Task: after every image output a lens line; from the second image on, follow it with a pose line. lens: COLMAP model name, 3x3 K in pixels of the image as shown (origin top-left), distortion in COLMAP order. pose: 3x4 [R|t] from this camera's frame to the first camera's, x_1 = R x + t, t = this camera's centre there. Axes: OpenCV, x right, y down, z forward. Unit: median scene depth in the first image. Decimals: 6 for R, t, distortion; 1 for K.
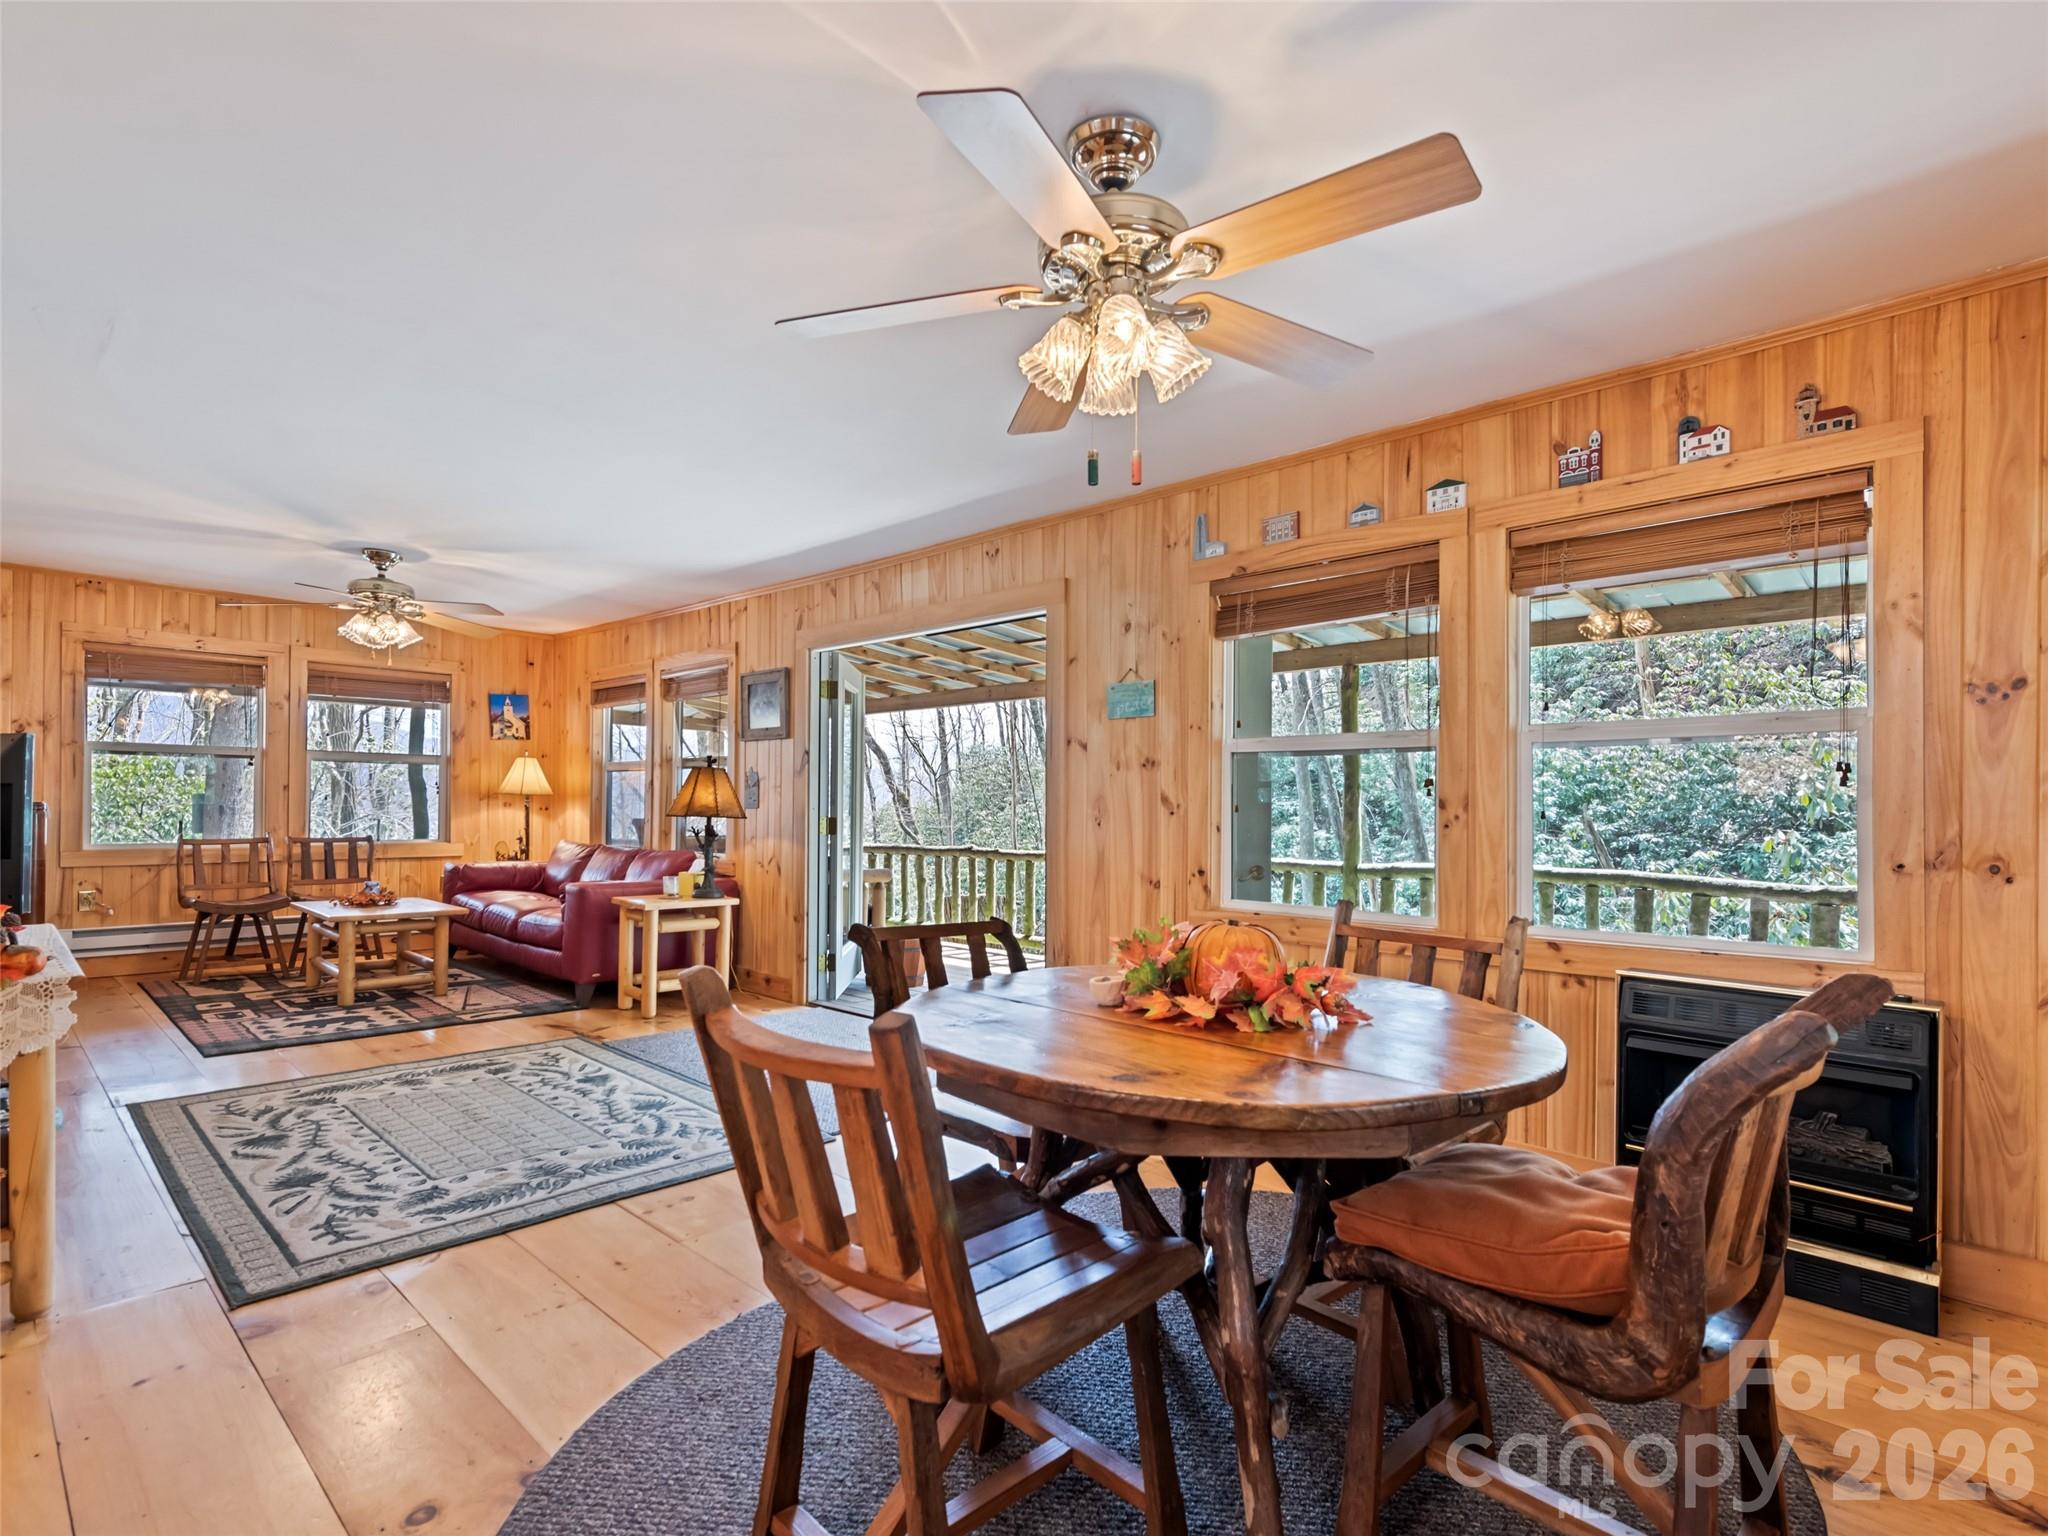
lens RADIAL K [[1002.7, 0, 1033.1], [0, 1002.7, 802.5], [0, 0, 1]] dist [0.024534, -0.008844]
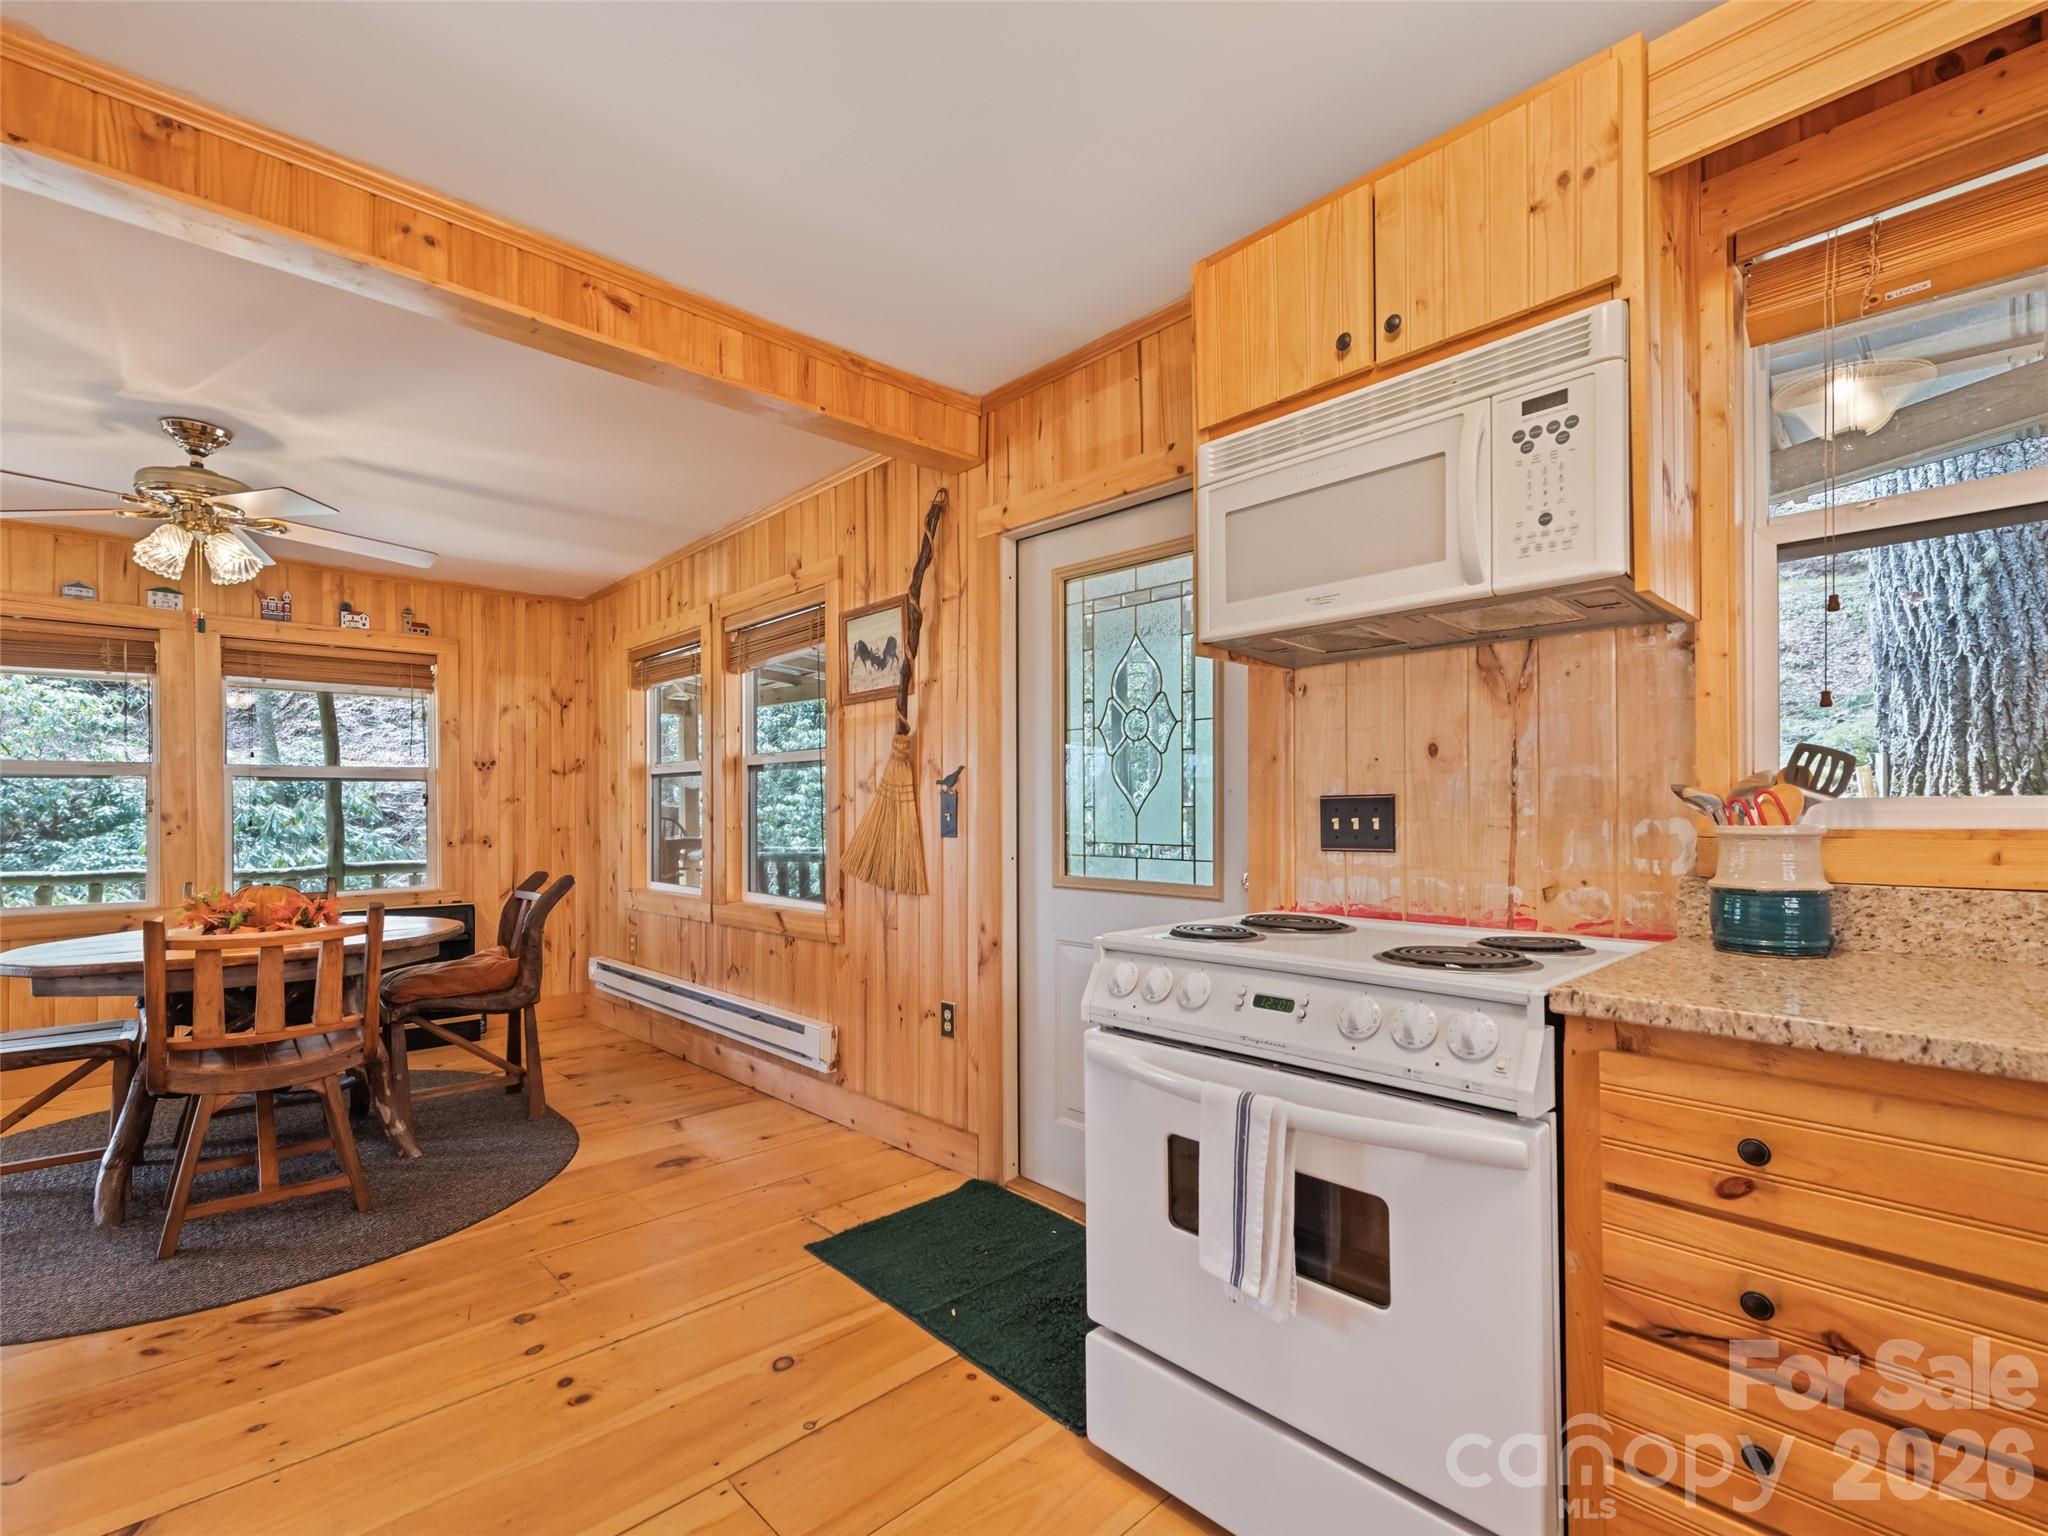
lens RADIAL K [[941.9, 0, 1041.9], [0, 941.9, 805.1], [0, 0, 1]] dist [0.017006, -0.006570]
pose [[0.054251, -0.003161, 0.998522, -0.673155], [0.006873, 0.999972, 0.002792, -0.009440], [-0.998504, 0.006711, 0.054271, -0.228909]]
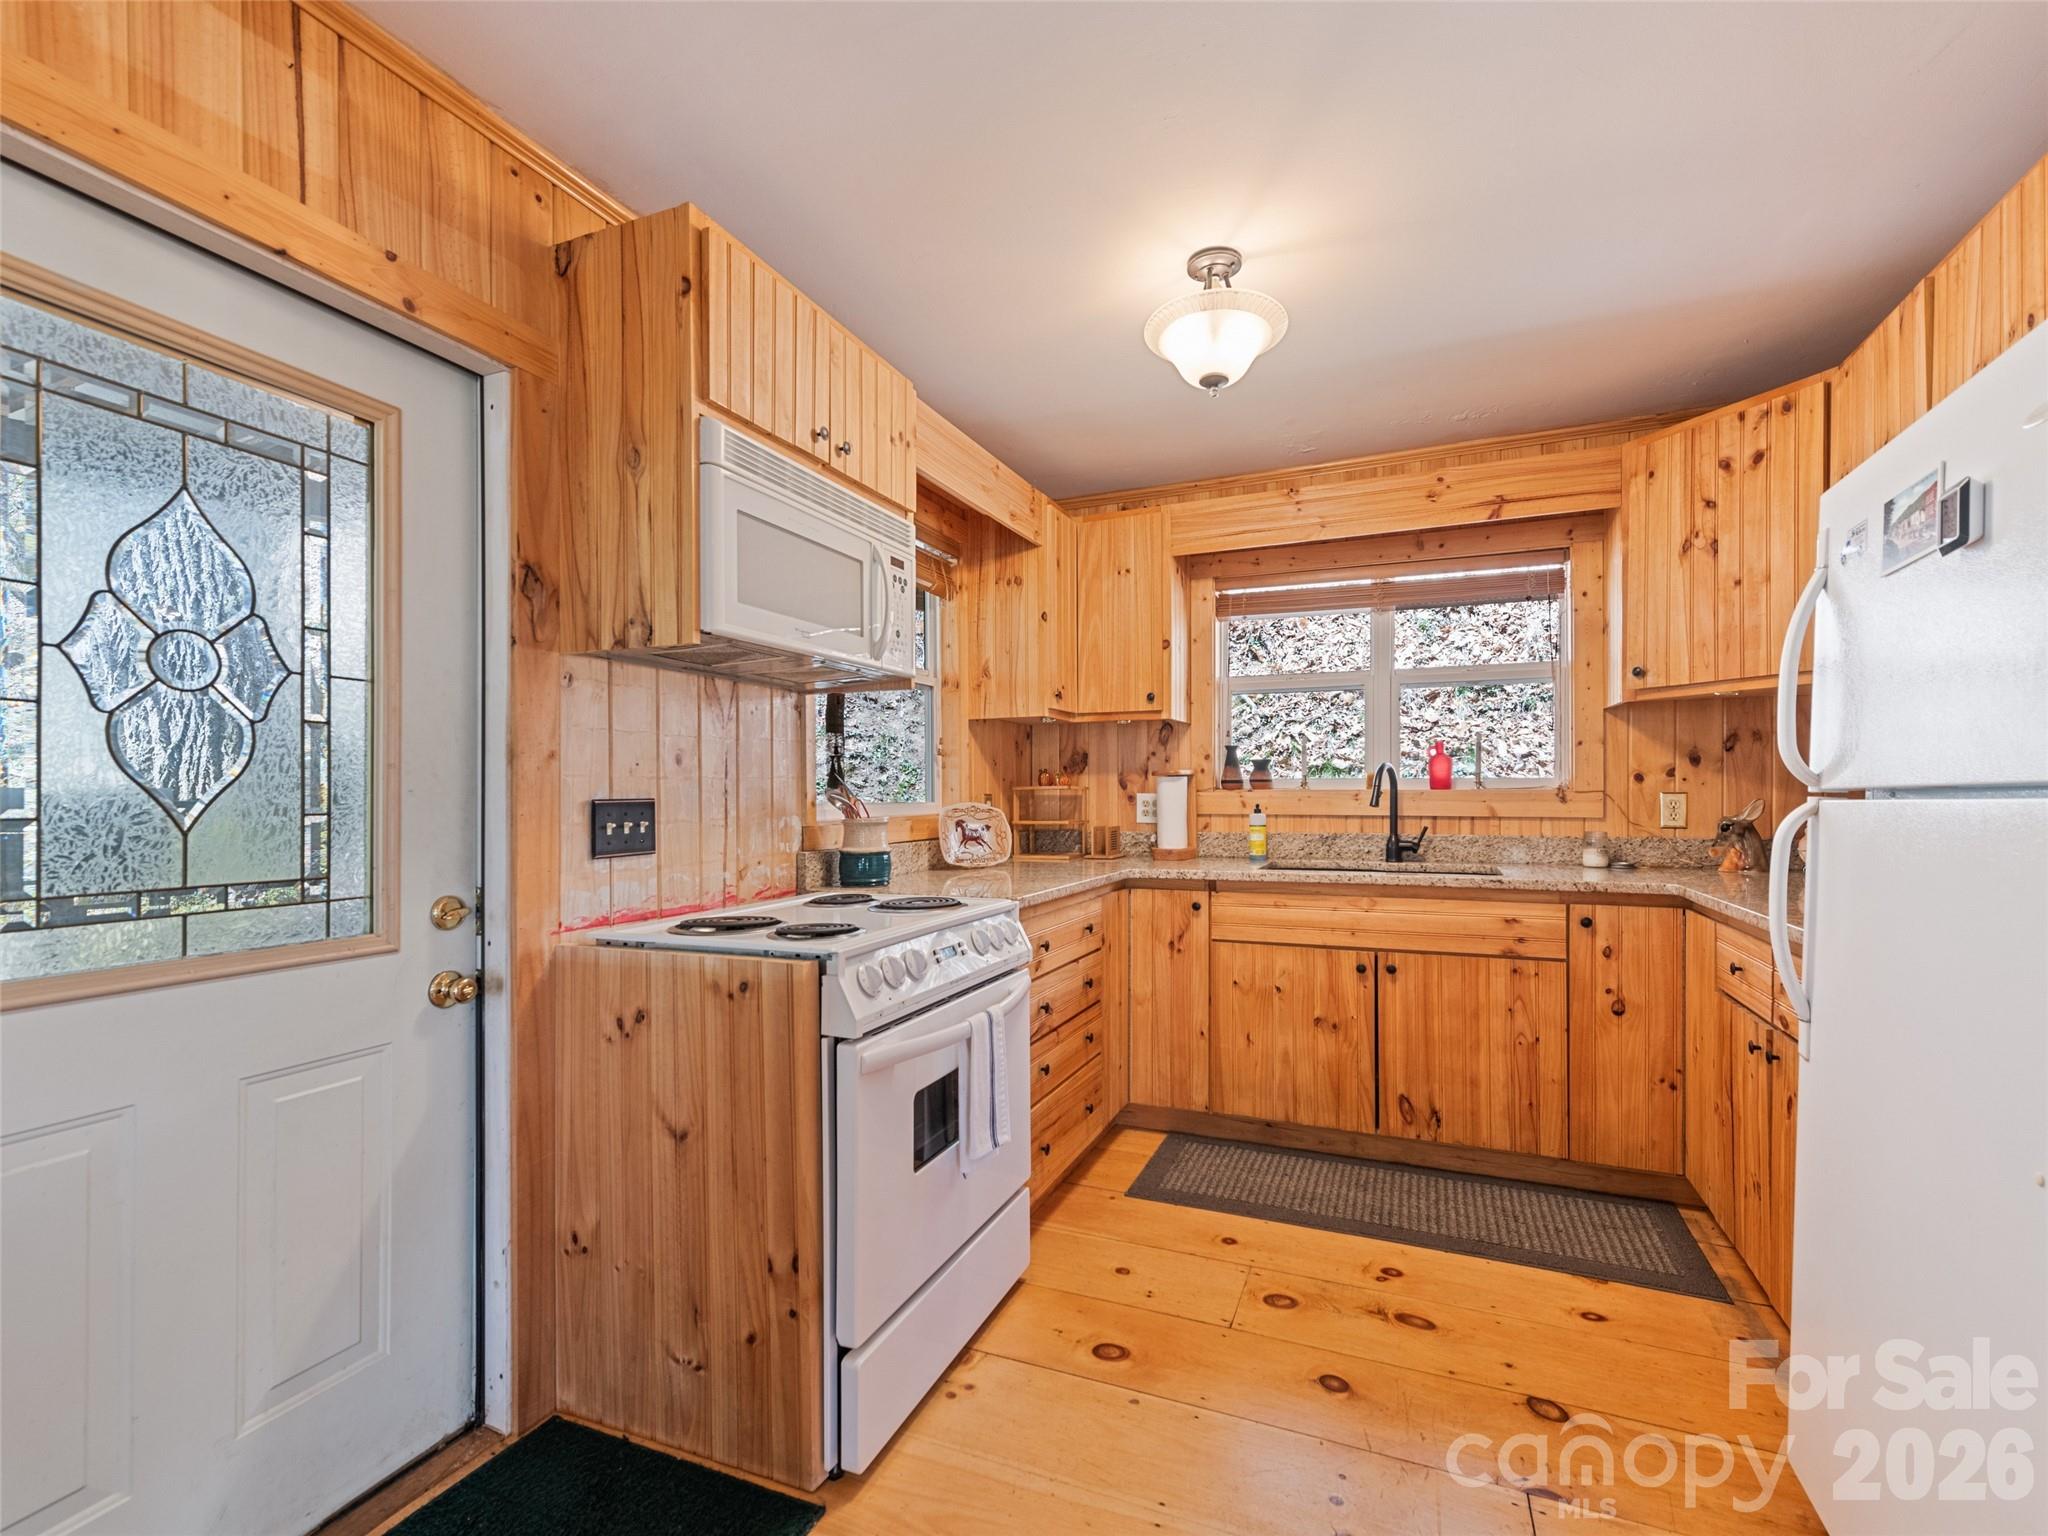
lens RADIAL K [[922.4, 0, 1030.4], [0, 922.4, 804.5], [0, 0, 1]] dist [0.019239, -0.007921]
pose [[-0.938956, 0.002226, -0.344031, -0.195576], [0.000020, 0.999979, 0.006417, -0.012451], [0.344038, 0.006019, -0.938936, 0.160274]]
